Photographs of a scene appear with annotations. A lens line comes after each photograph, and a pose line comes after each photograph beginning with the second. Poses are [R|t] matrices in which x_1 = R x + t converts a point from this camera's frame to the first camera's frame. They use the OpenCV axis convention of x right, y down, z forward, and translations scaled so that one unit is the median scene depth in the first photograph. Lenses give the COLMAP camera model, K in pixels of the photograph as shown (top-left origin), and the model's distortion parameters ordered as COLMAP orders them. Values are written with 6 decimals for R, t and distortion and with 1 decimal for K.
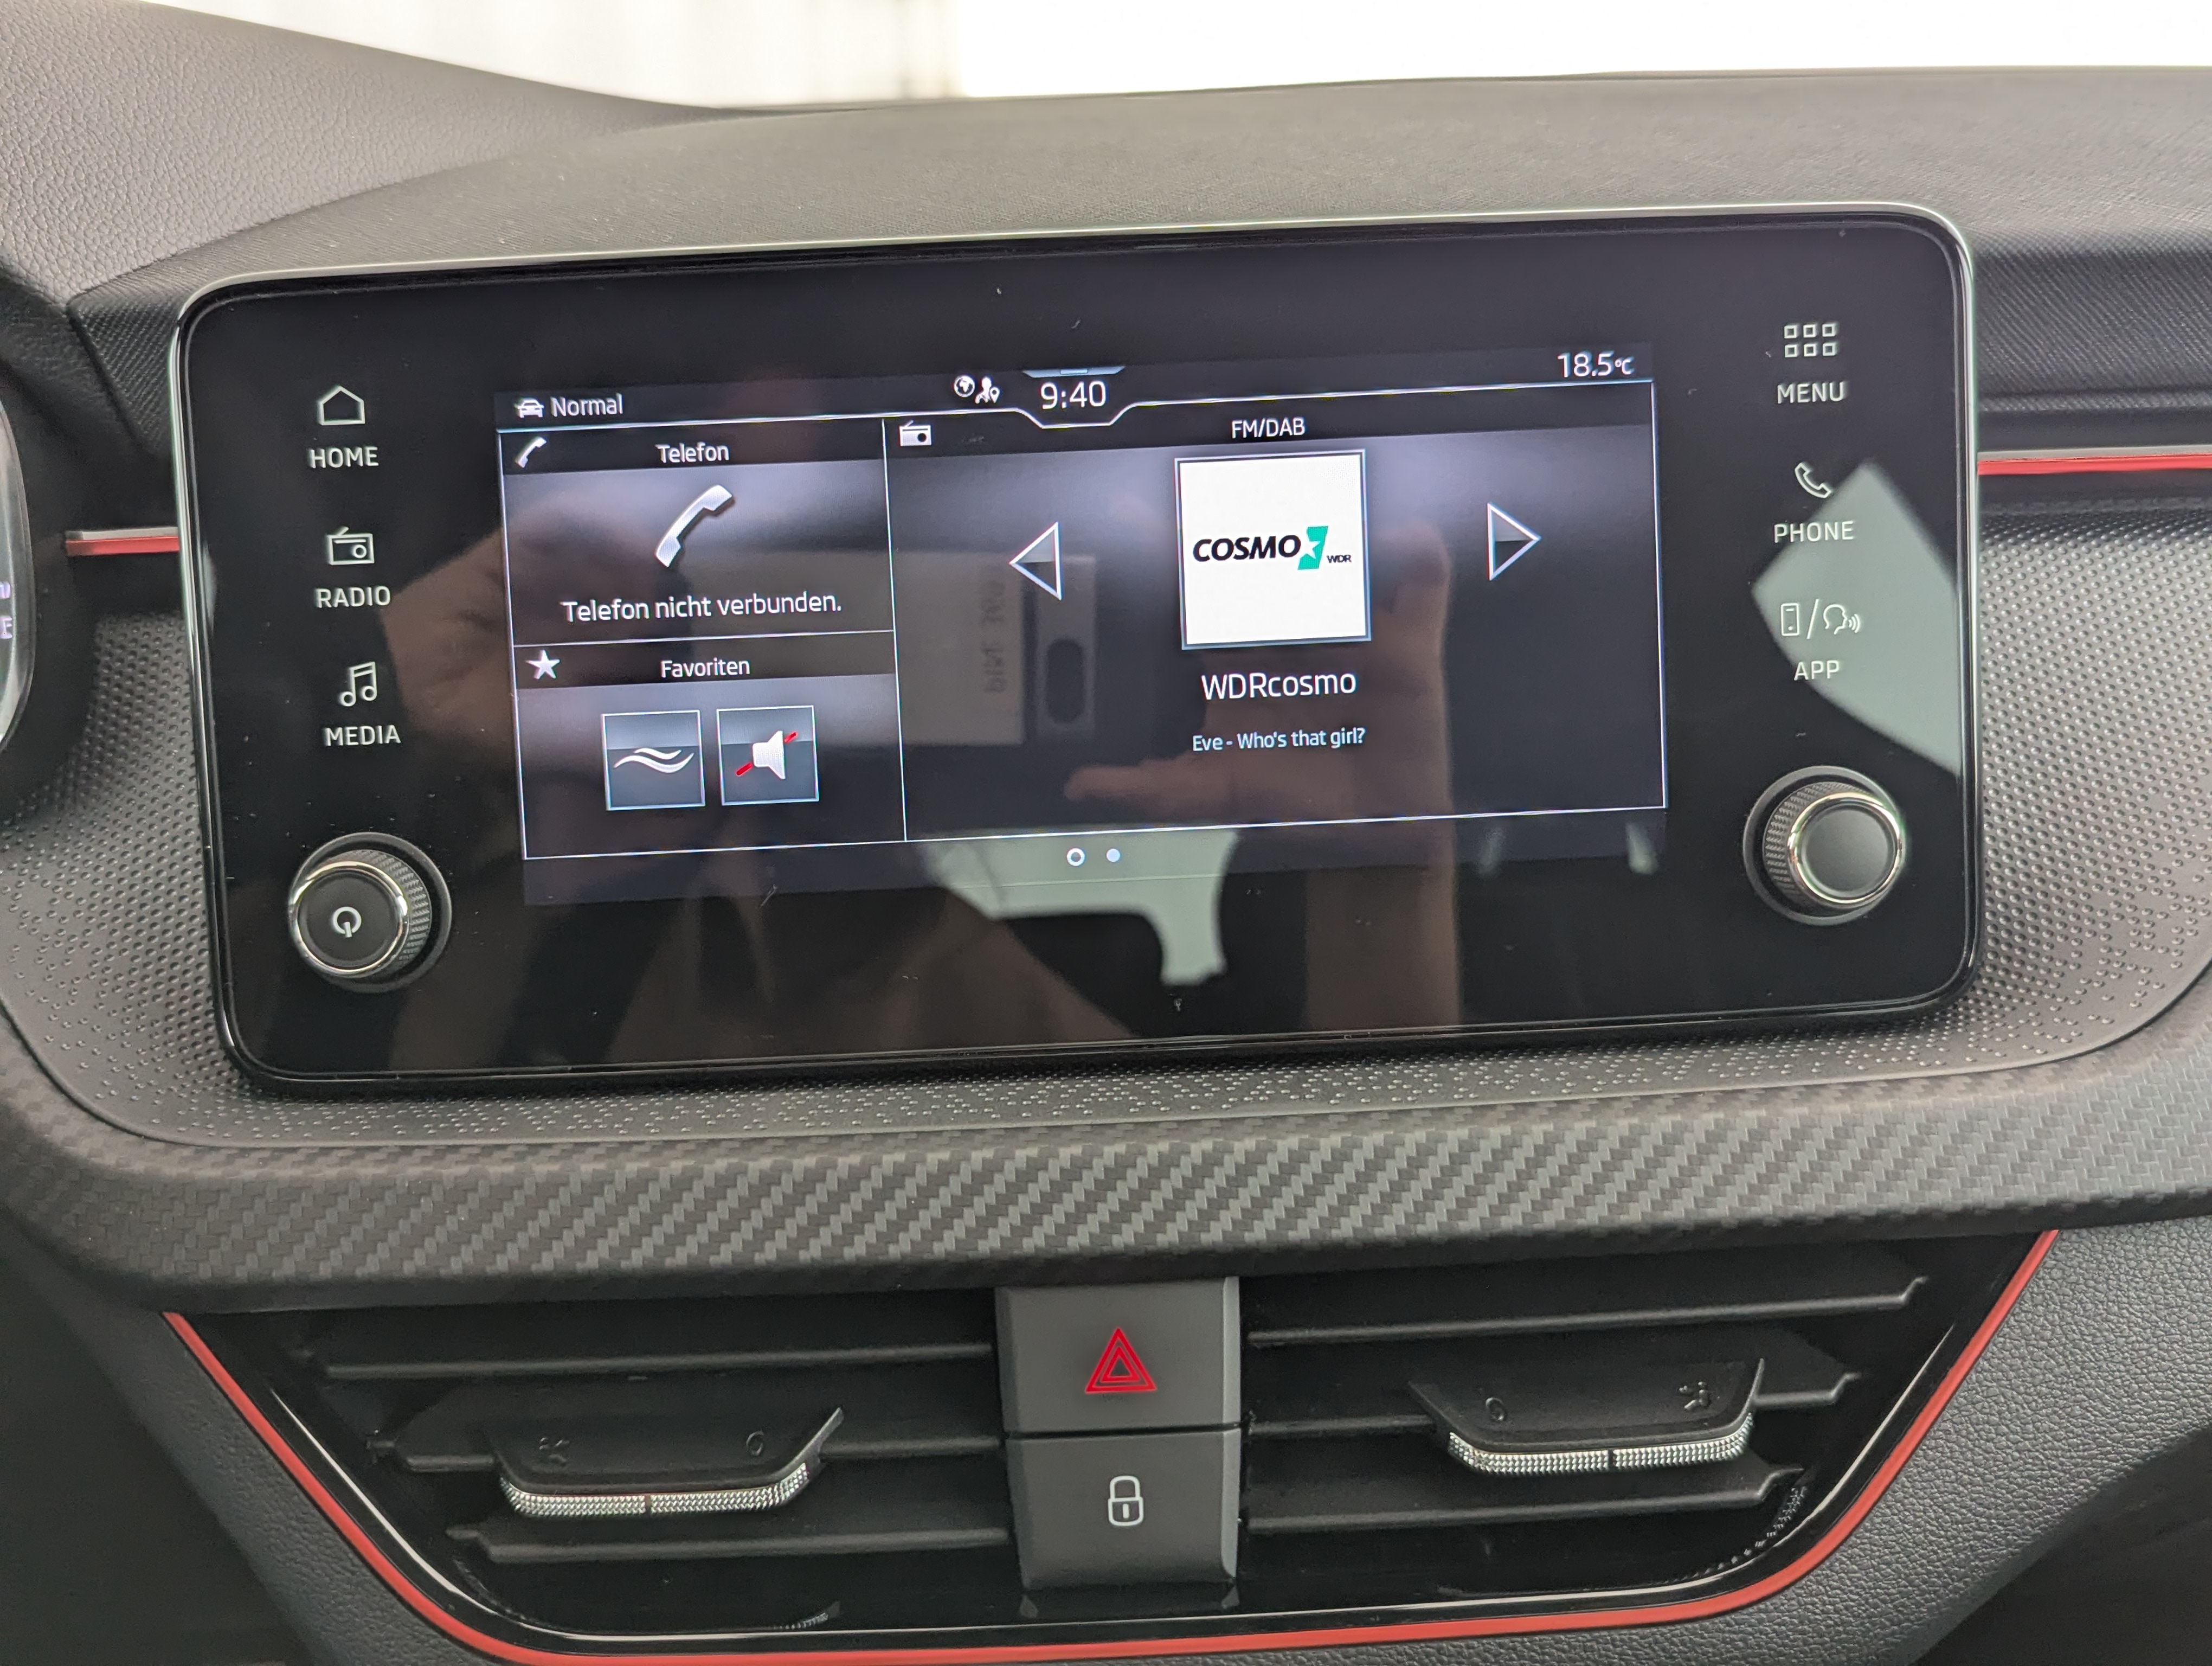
lens RADIAL K [[1938.6, 0, 1108.8], [0, 1938.6, 823.7], [0, 0, 1]] dist [0.016872, -0.005444]
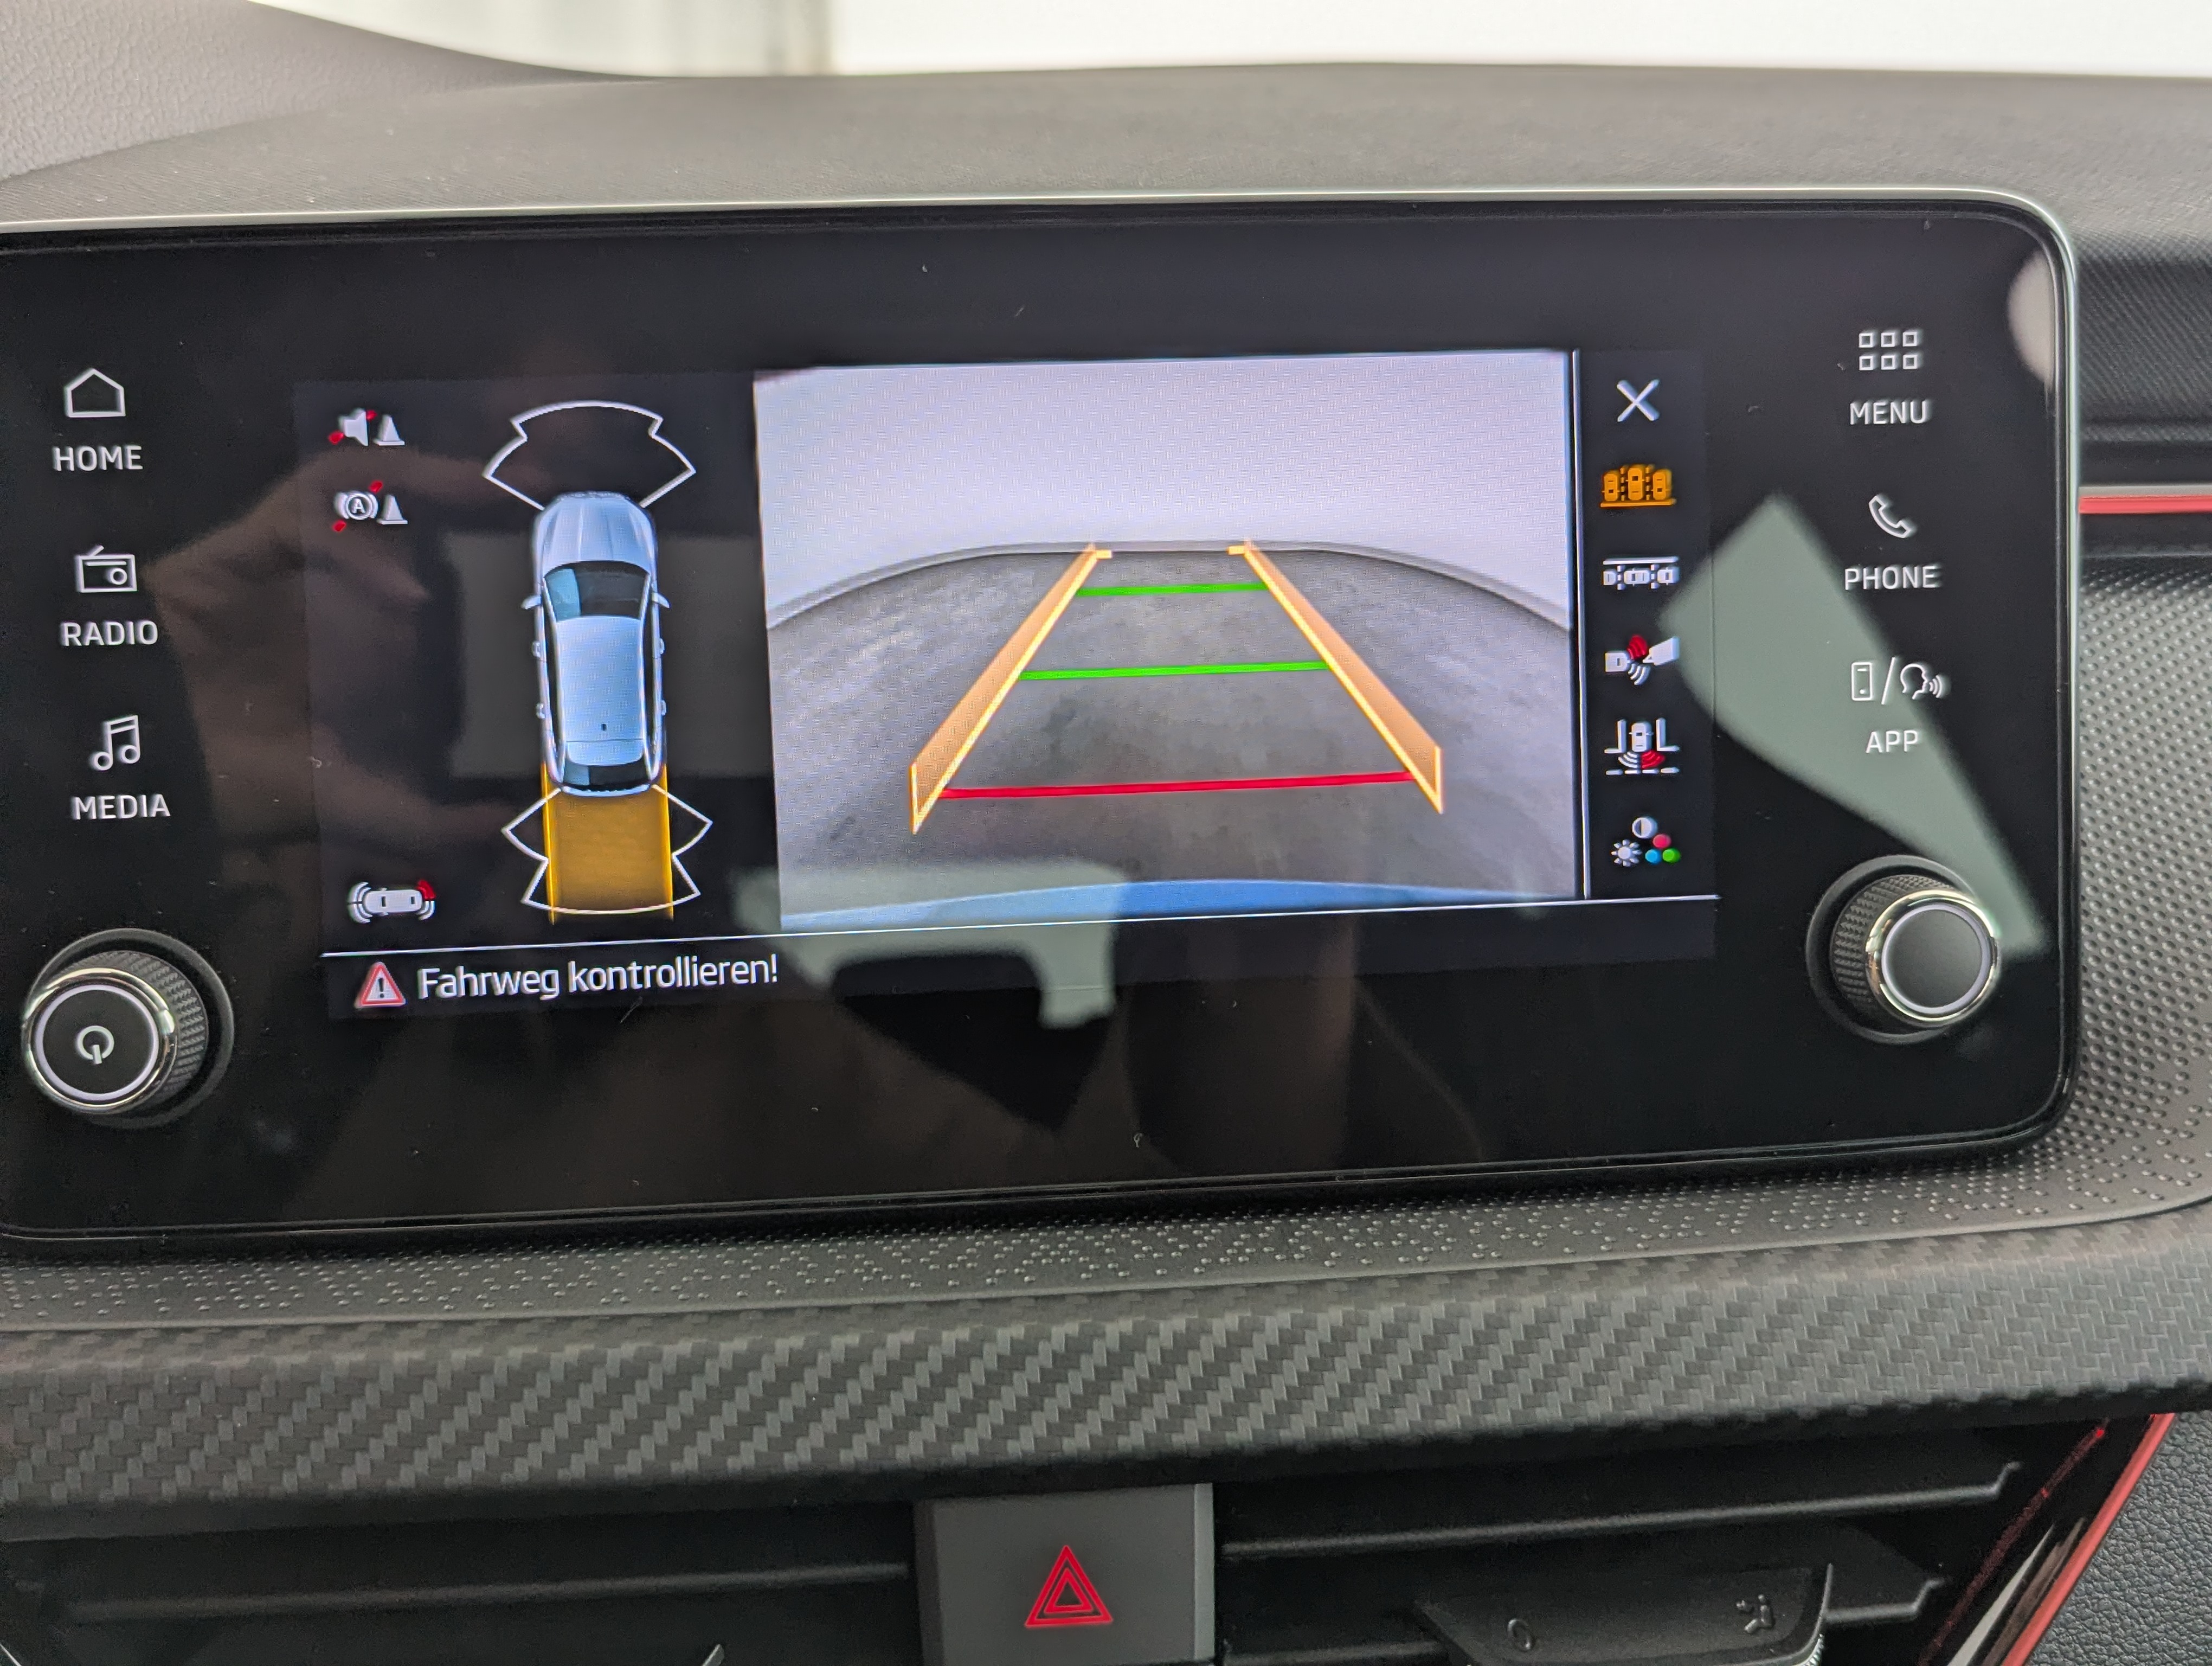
lens RADIAL K [[1868.7, 0, 1071.7], [0, 1868.7, 838.2], [0, 0, 1]] dist [-0.006596, 0.023864]
pose [[0.998289, 0.006079, 0.058150, -0.039597], [-0.006194, 0.999979, 0.001796, -0.037346], [-0.058138, -0.002153, 0.998306, 0.216637]]
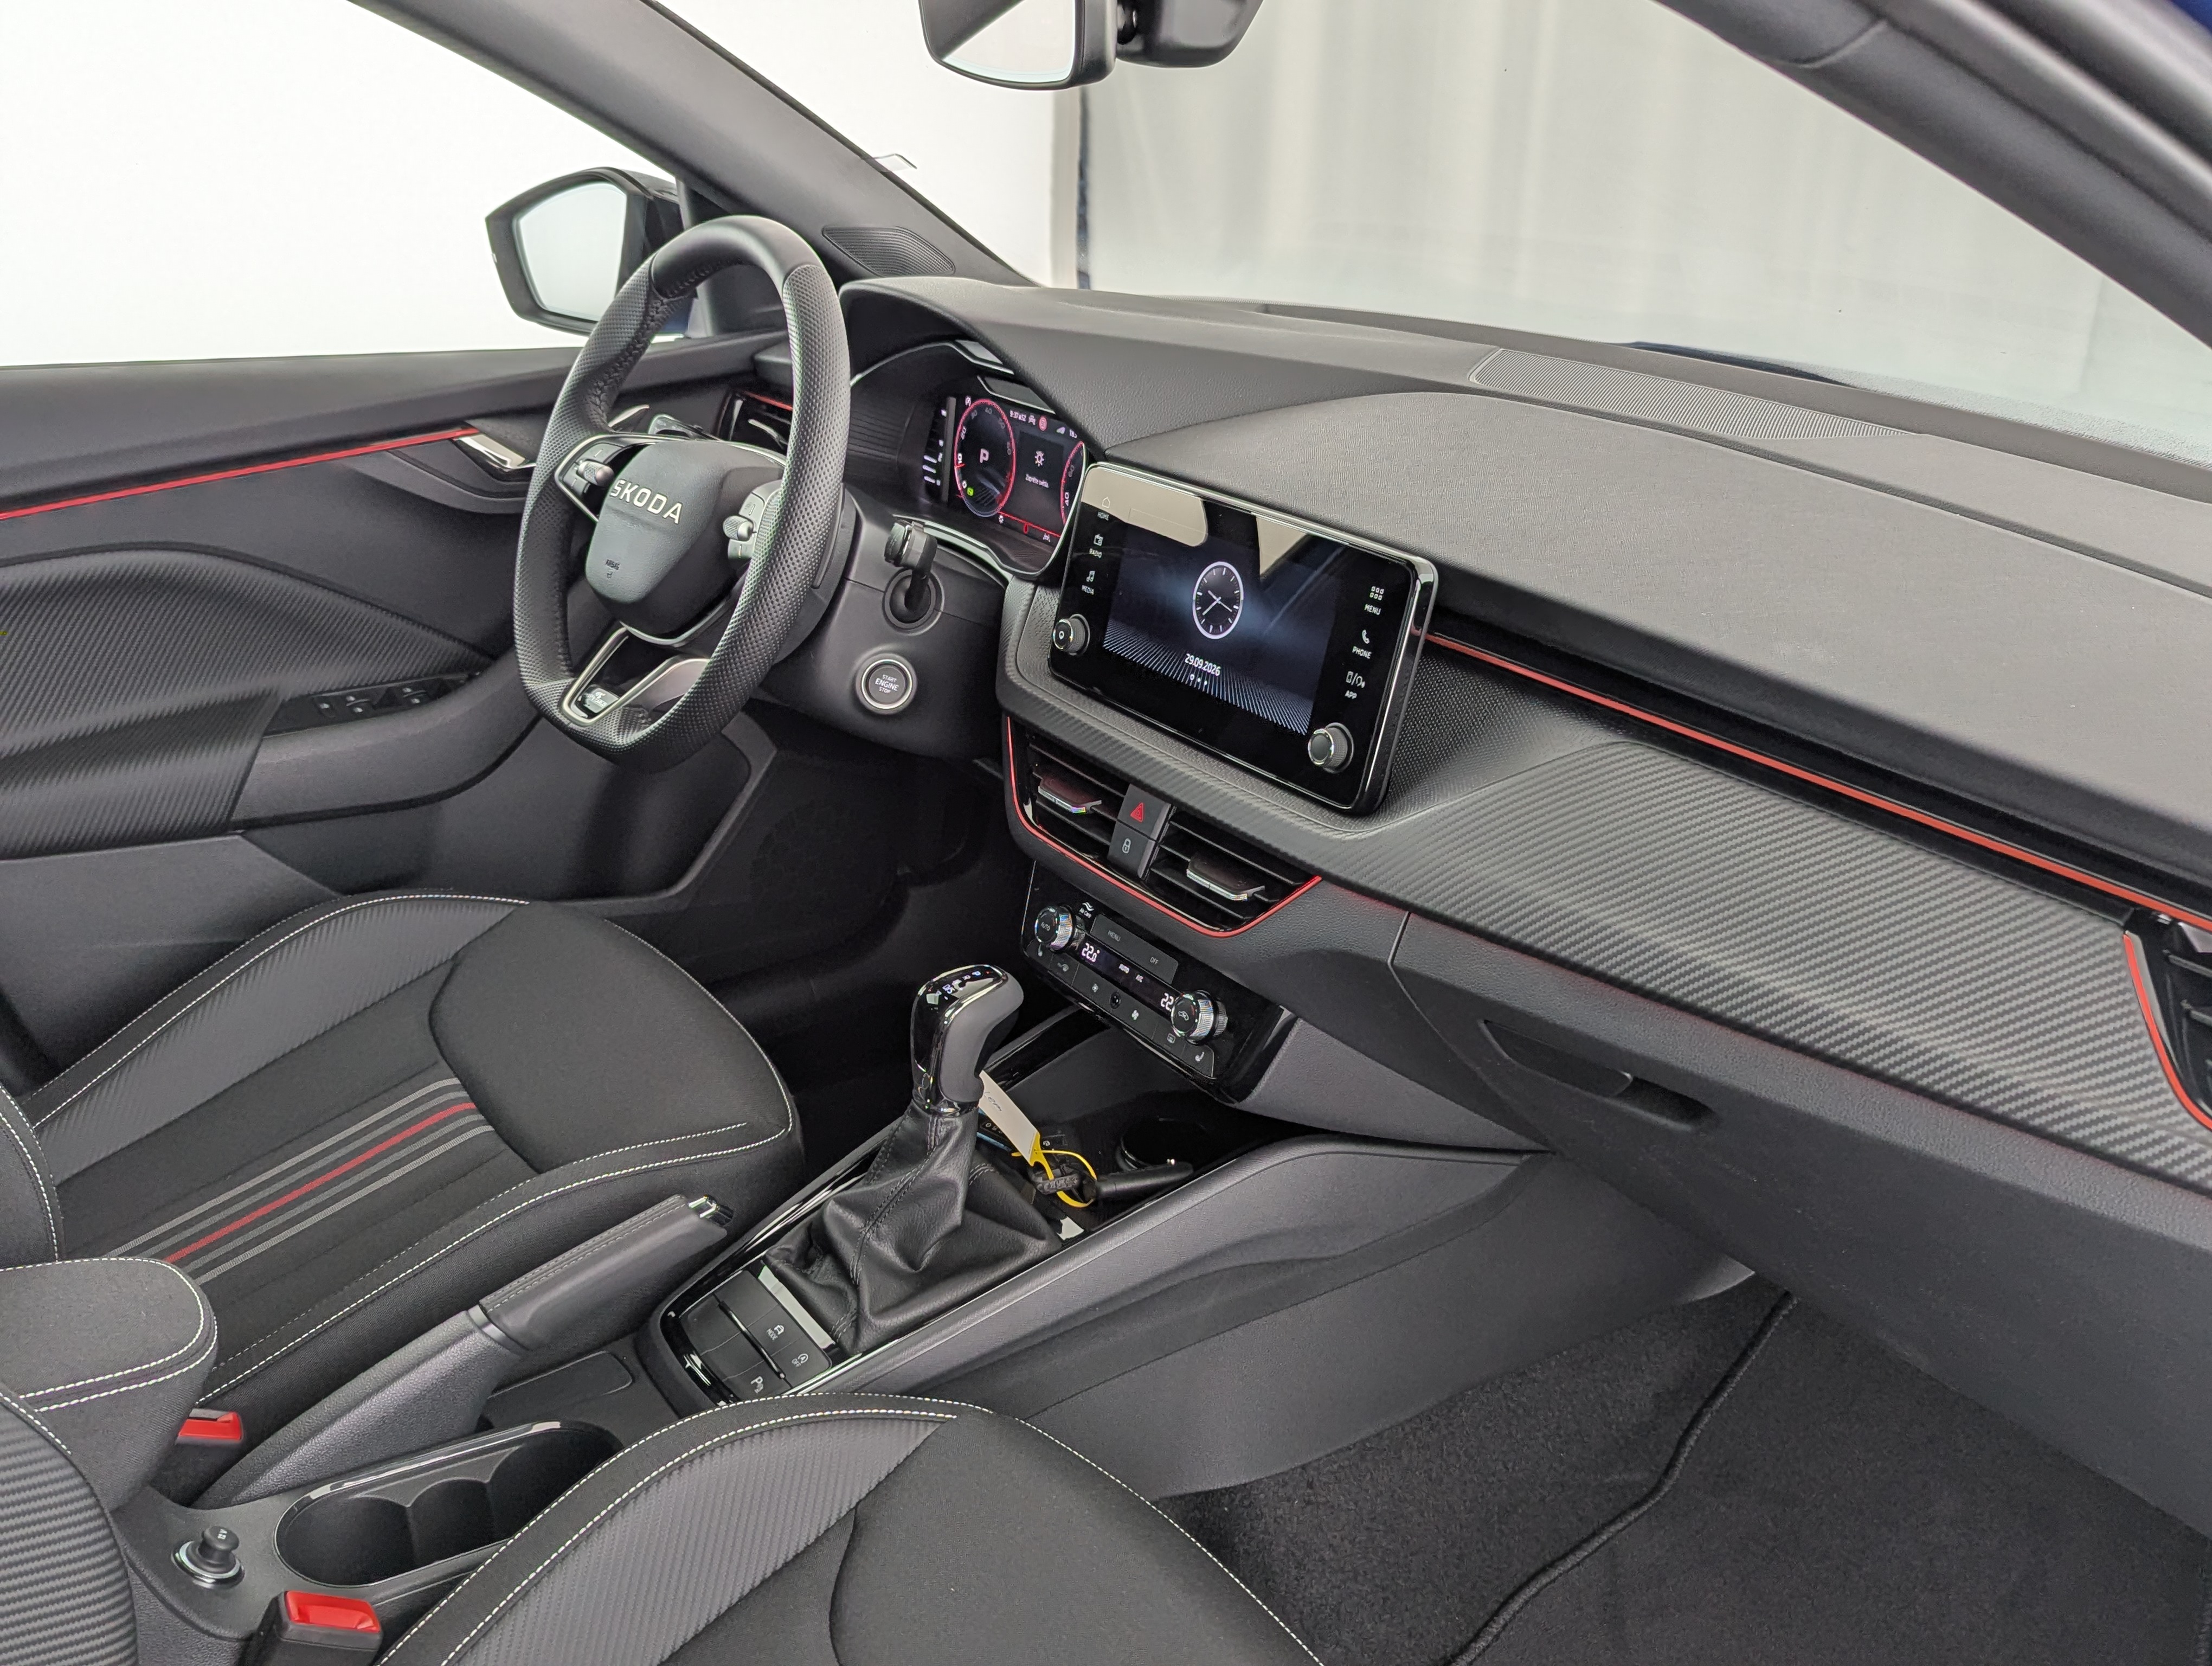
lens RADIAL K [[1868.7, 0, 1071.7], [0, 1868.7, 838.2], [0, 0, 1]] dist [-0.006596, 0.023864]
pose [[0.556592, 0.370646, -0.743523, 2.517058], [-0.275010, 0.926707, 0.256095, -0.529149], [0.783948, 0.061936, 0.617729, -1.237037]]
